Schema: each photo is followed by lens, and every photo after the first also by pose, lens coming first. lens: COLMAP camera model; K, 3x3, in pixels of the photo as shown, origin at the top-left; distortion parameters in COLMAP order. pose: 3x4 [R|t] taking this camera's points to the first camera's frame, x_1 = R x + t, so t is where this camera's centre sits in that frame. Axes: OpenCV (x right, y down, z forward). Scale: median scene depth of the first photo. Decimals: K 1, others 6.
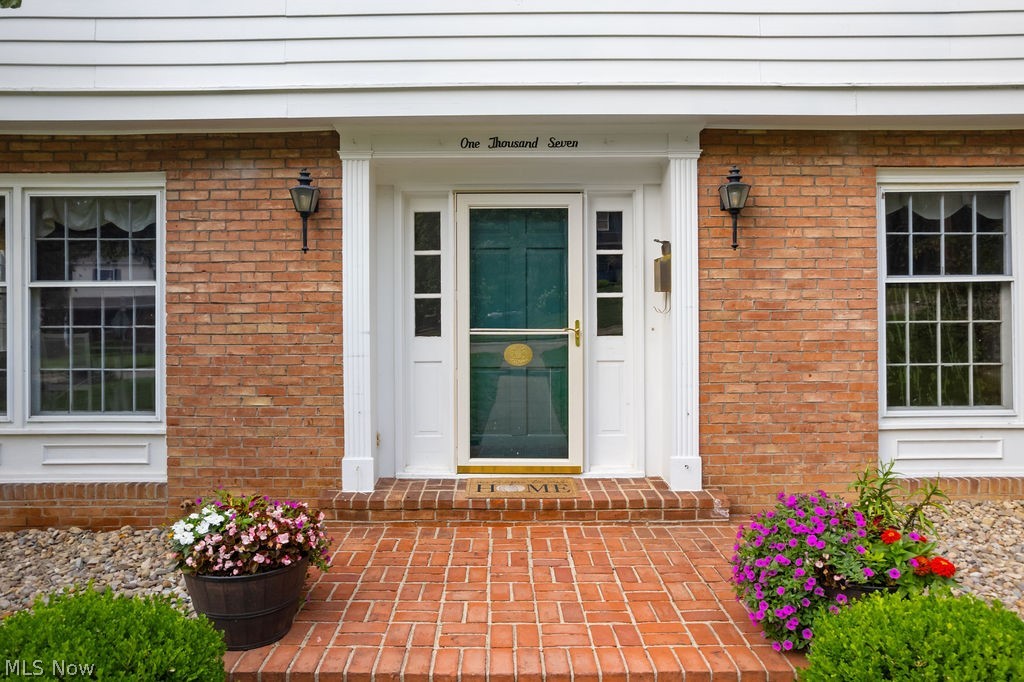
lens RADIAL K [[667.6, 0, 512.0], [0, 667.6, 298.8], [0, 0, 1]] dist [-0.036576, 0.003458]
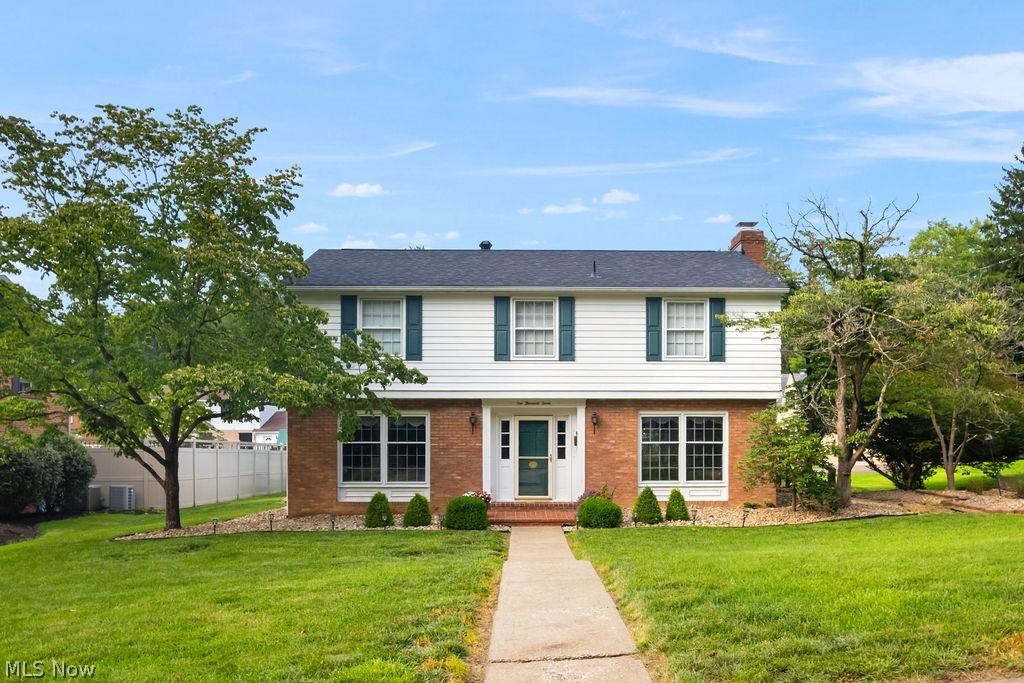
lens RADIAL K [[677.3, 0, 546.7], [0, 677.3, 427.1], [0, 0, 1]] dist [-0.013383, -0.000385]
pose [[0.999751, 0.006045, 0.021472, 0.003089], [-0.005965, 0.999975, -0.003763, -0.093301], [-0.021495, 0.003634, 0.999762, -2.473841]]
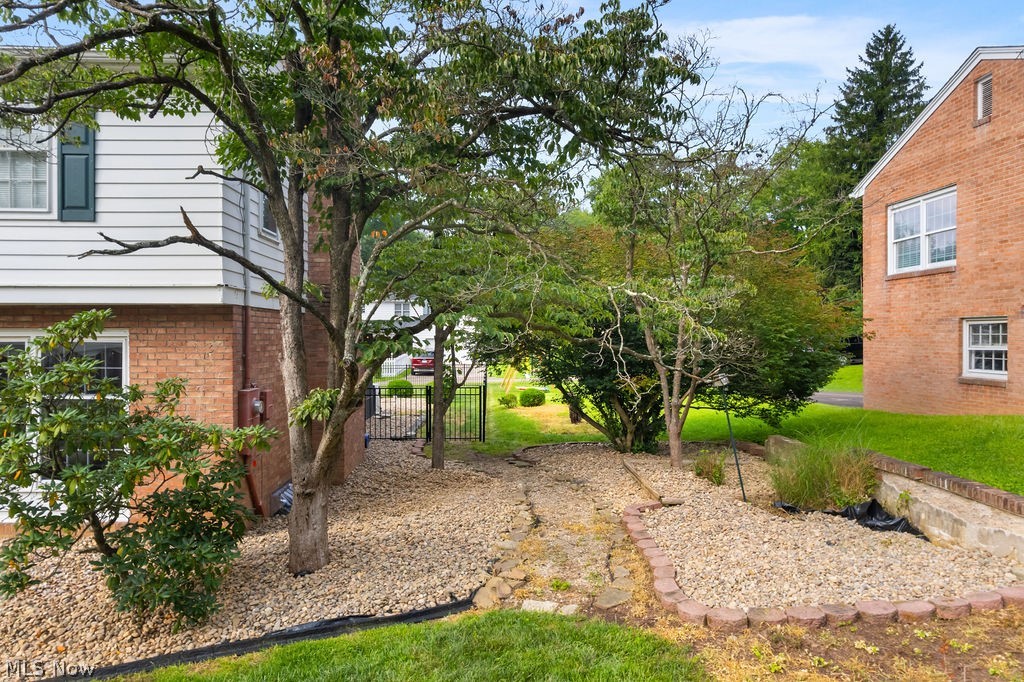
lens RADIAL K [[673.5, 0, 512.0], [0, 673.5, 341.0], [0, 0, 1]] dist [-0.031234, 0.000339]
pose [[0.998979, 0.004350, 0.044963, 1.855741], [-0.004902, 0.999914, 0.012172, -0.193161], [-0.044906, -0.012380, 0.998915, -0.628401]]
